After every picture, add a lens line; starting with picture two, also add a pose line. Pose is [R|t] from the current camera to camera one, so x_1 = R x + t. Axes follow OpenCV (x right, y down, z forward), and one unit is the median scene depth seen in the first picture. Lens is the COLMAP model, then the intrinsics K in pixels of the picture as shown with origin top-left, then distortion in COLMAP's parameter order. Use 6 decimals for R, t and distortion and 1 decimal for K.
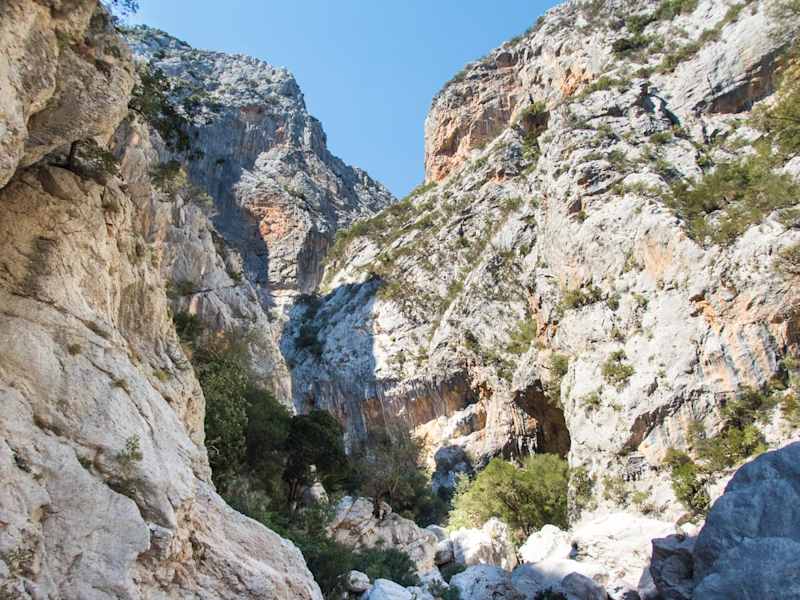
lens RADIAL K [[598.3, 0, 400.7], [0, 598.3, 299.5], [0, 0, 1]] dist [0.007543, -0.000628]
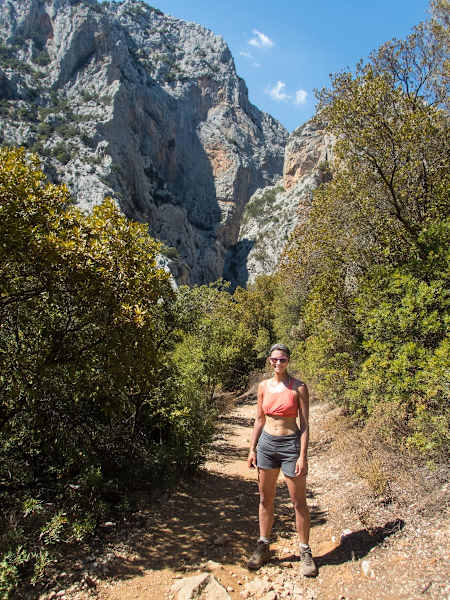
lens RADIAL K [[448.7, 0, 225.0], [0, 448.7, 300.1], [0, 0, 1]] dist [0.007543, -0.000628]
pose [[0.973647, 0.038157, -0.224845, 0.134158], [0.067042, 0.894454, 0.442105, -0.336275], [0.217983, -0.445529, 0.868325, -0.427589]]
